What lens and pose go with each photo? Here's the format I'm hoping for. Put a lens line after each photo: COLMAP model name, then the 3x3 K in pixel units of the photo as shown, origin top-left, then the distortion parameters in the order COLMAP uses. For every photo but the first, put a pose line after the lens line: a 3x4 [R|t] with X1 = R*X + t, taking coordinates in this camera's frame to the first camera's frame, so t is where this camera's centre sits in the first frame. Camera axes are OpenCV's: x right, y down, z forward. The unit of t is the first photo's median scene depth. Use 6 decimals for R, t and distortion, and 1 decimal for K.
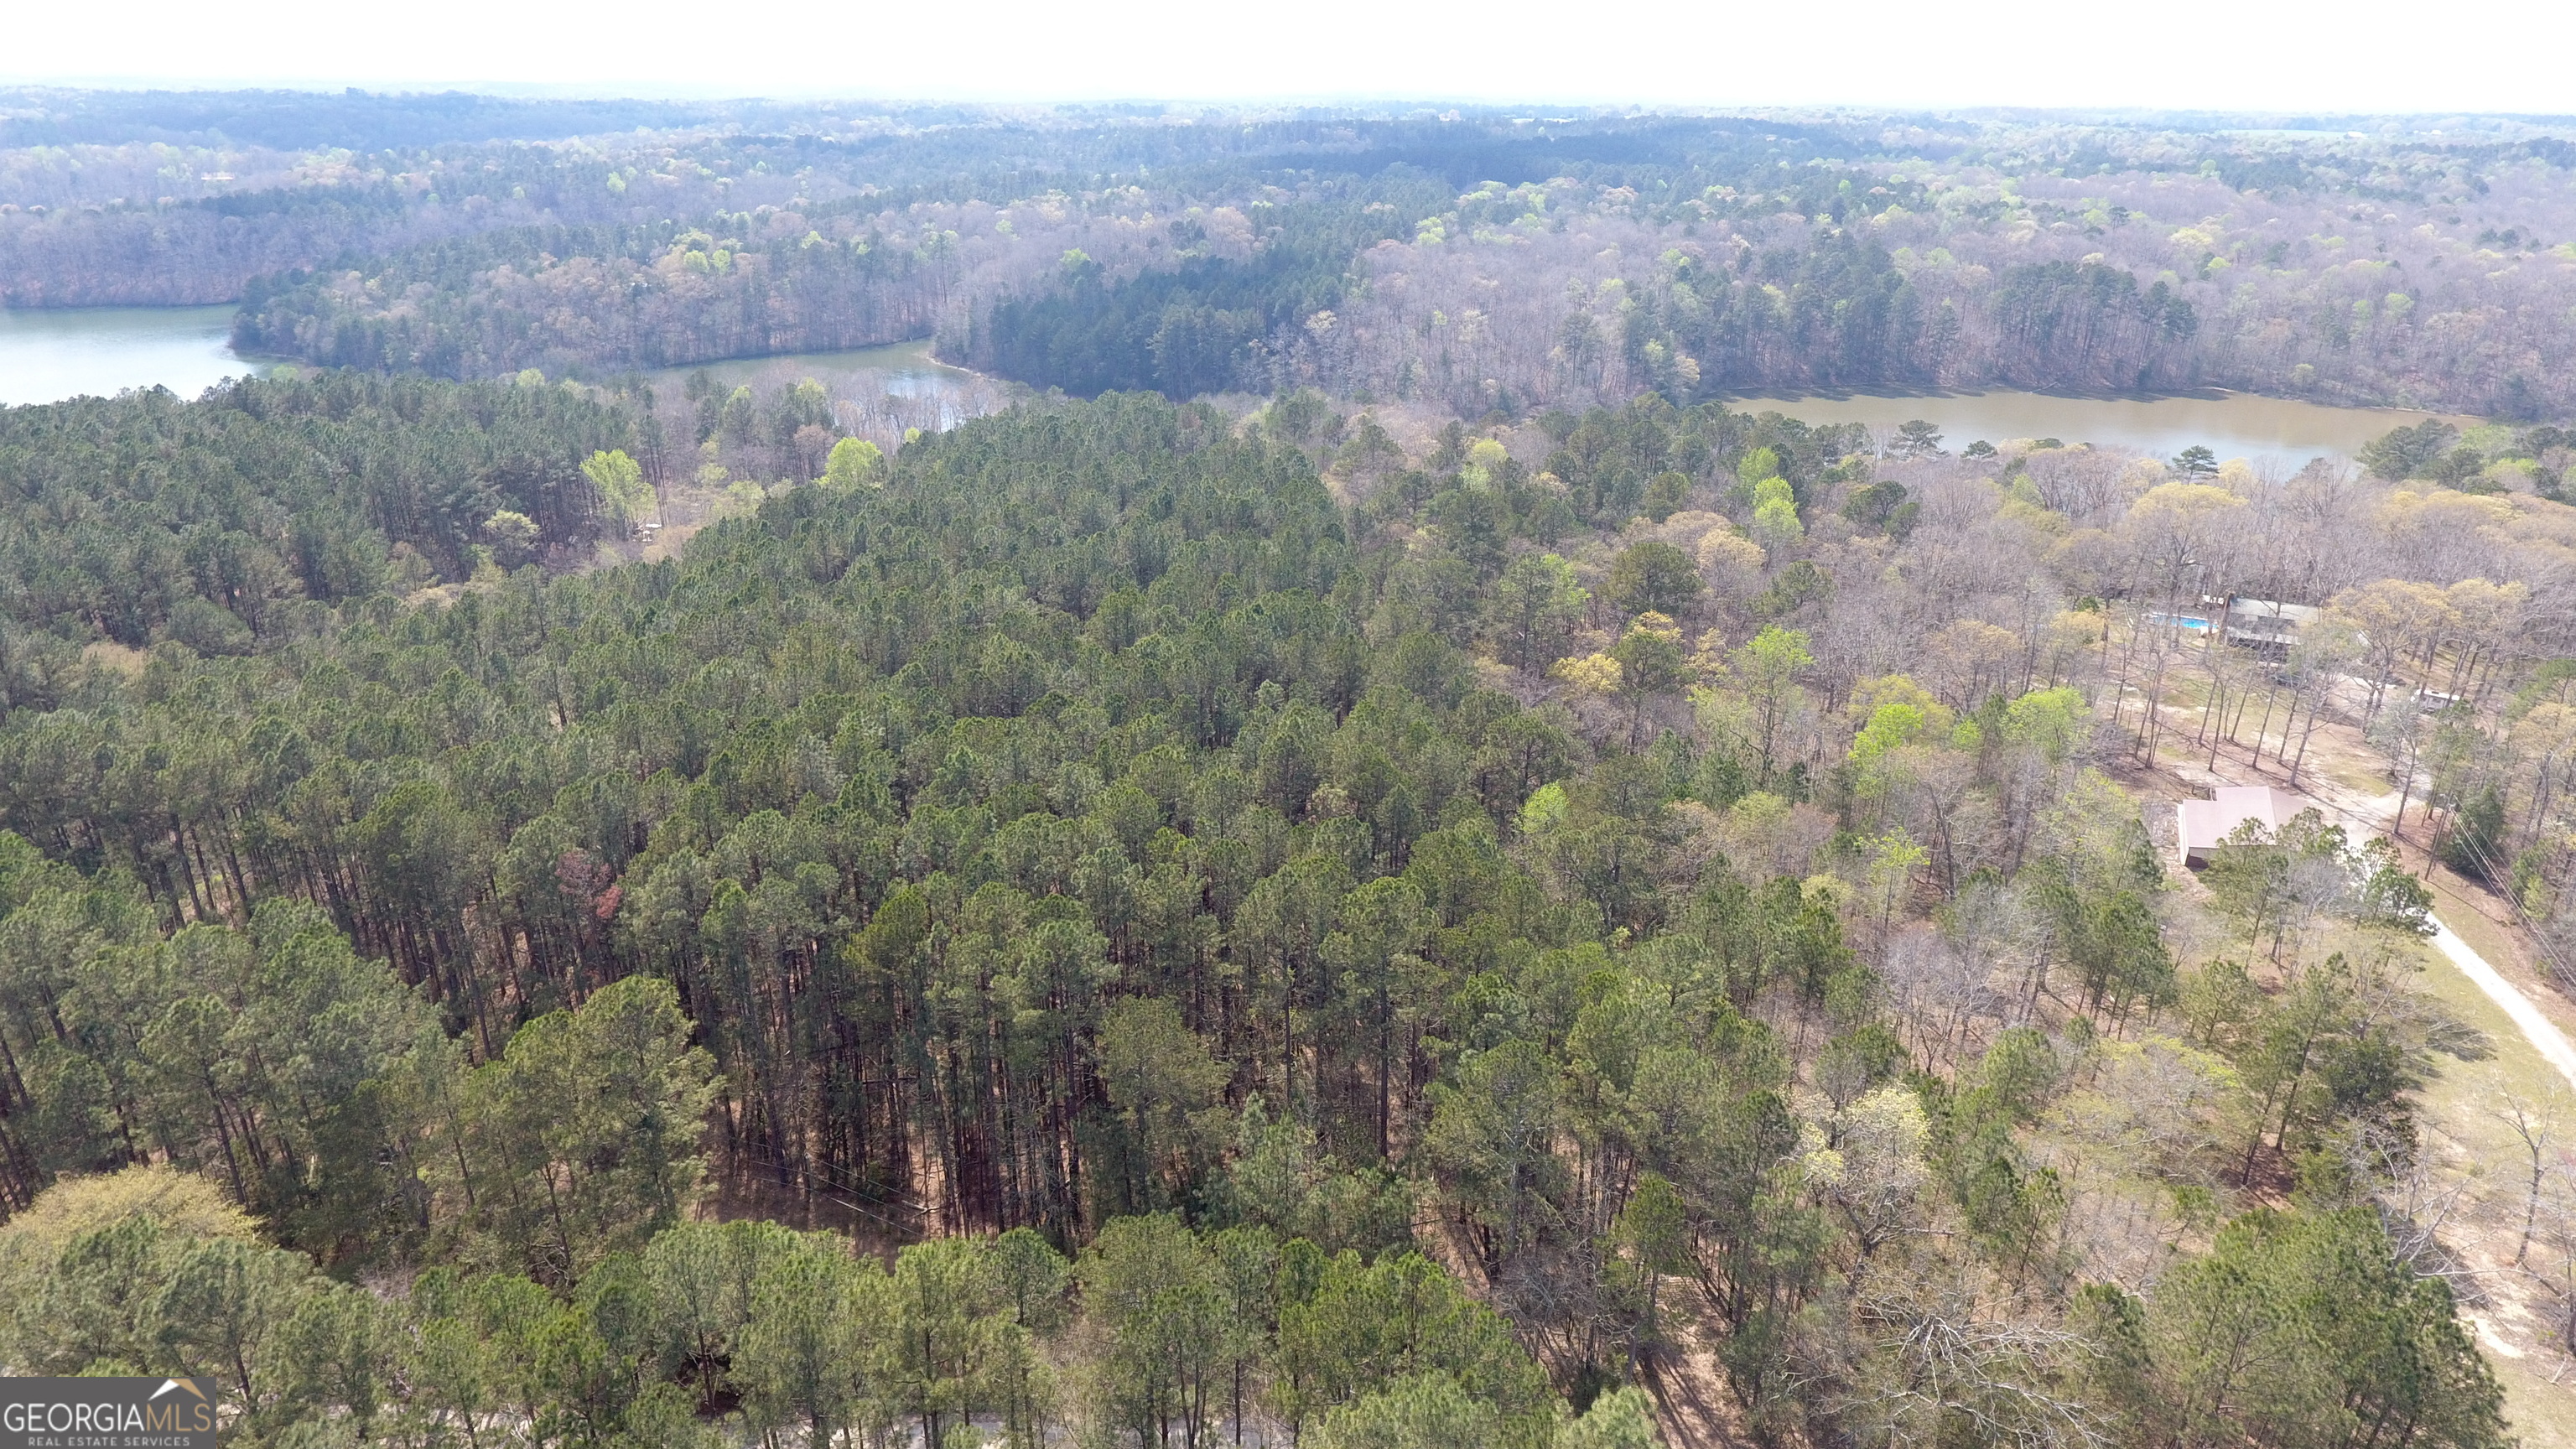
lens RADIAL K [[1525.8, 0, 1301.2], [0, 1525.8, 718.0], [0, 0, 1]] dist [-0.002427, -0.005001]
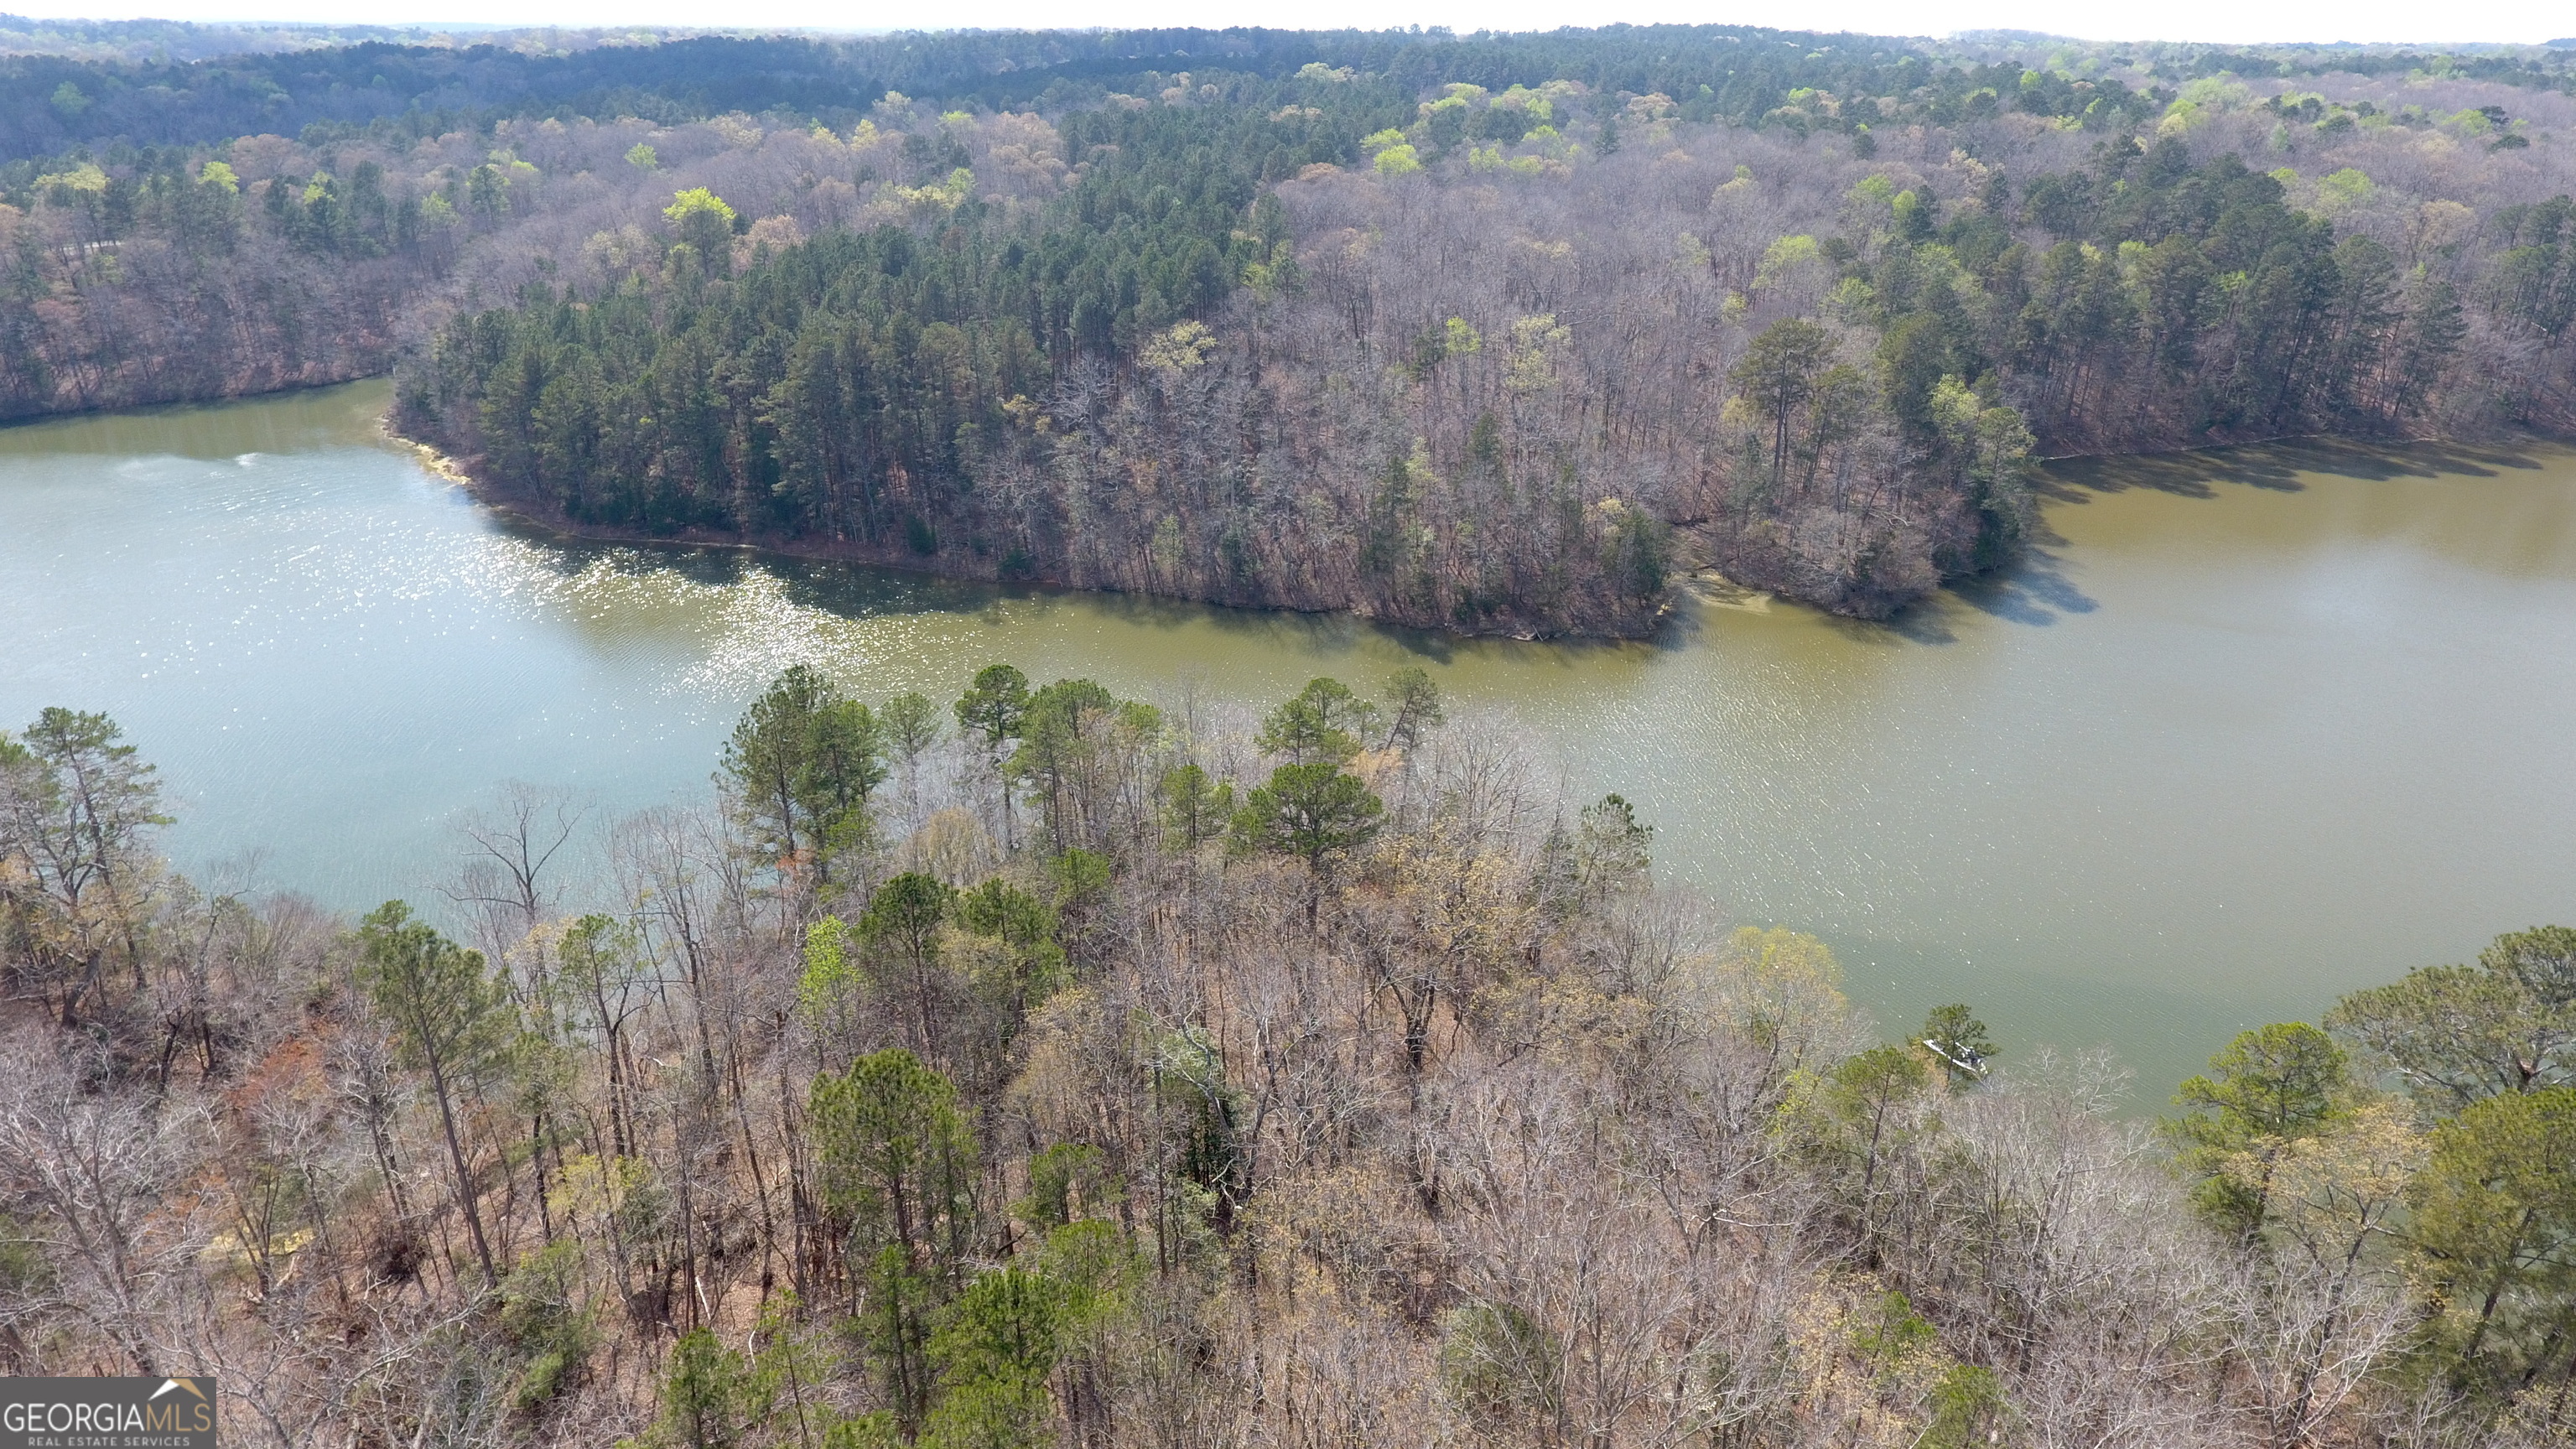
lens RADIAL K [[1525.8, 0, 1301.2], [0, 1525.8, 718.0], [0, 0, 1]] dist [-0.002427, -0.005001]
pose [[0.998062, -0.029774, 0.054638, 0.019340], [0.028270, 0.999206, 0.028090, -0.159054], [-0.055431, -0.026491, 0.998111, 0.542453]]
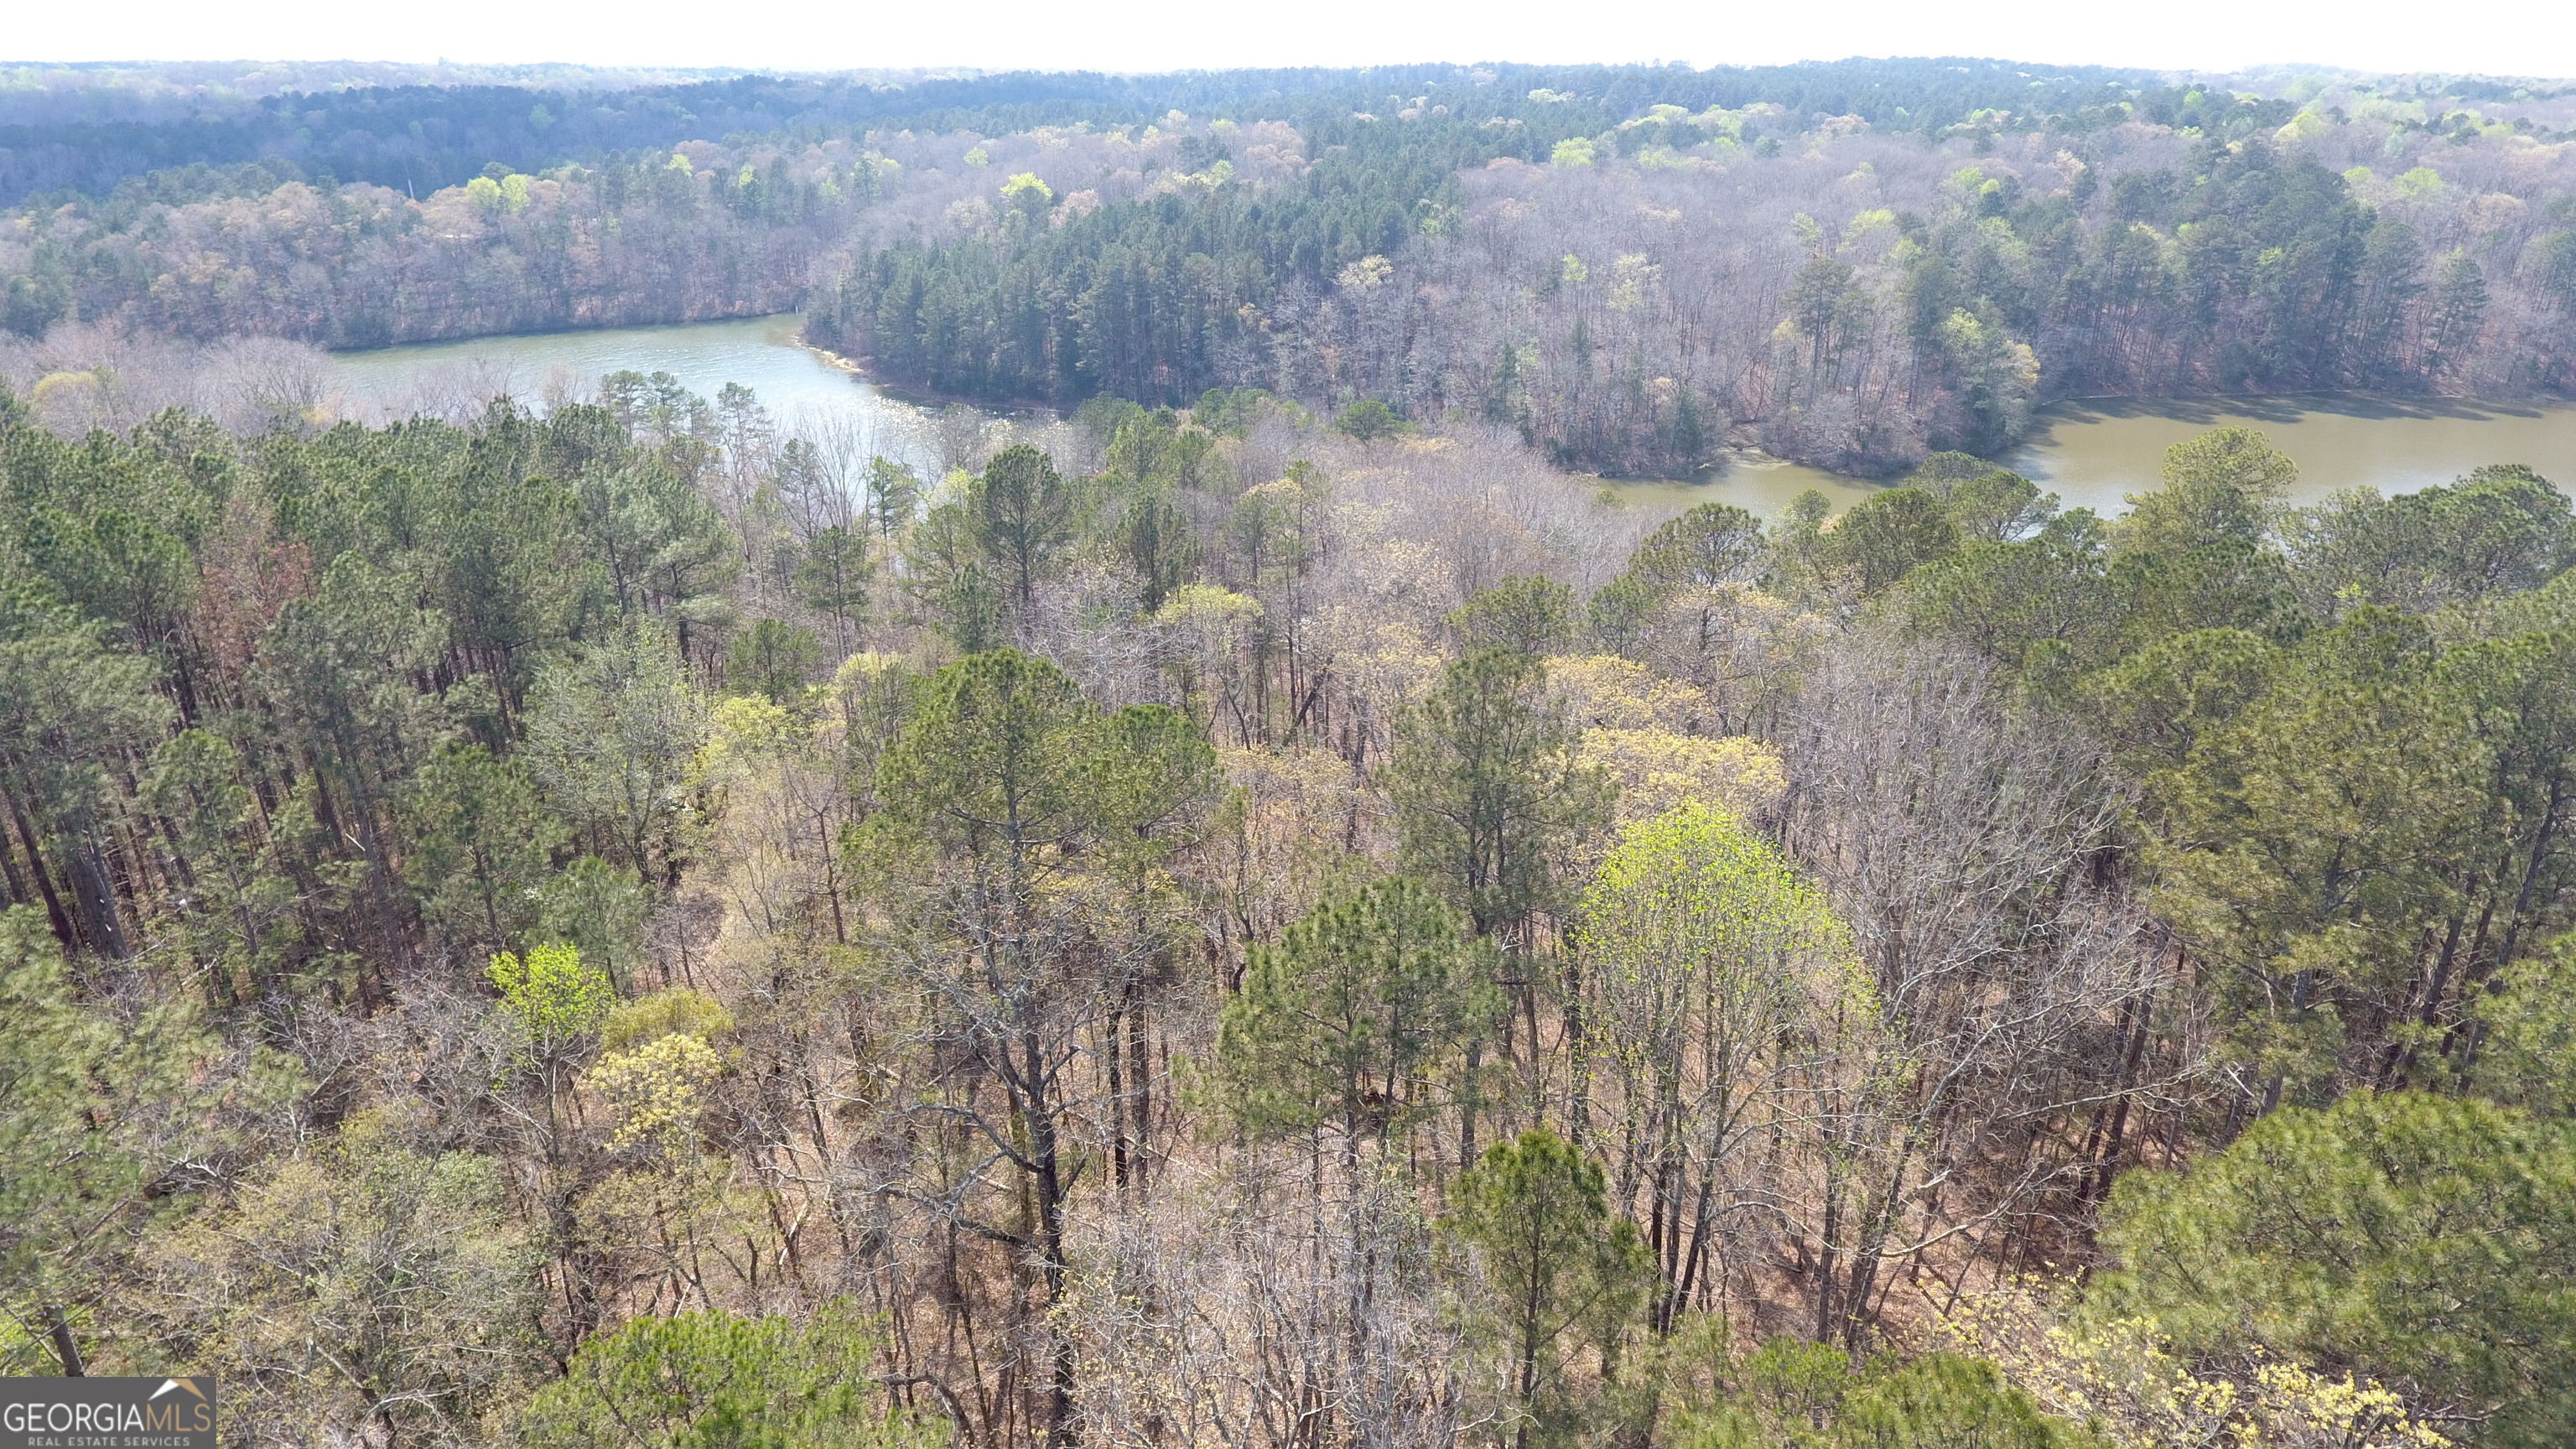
lens RADIAL K [[1509.1, 0, 1288.0], [0, 1509.1, 724.5], [0, 0, 1]] dist [-0.003402, -0.002291]
pose [[0.994016, 0.034714, -0.103569, 0.045788], [-0.033520, 0.999350, 0.013247, -0.090208], [0.103962, -0.009696, 0.994534, 0.401287]]
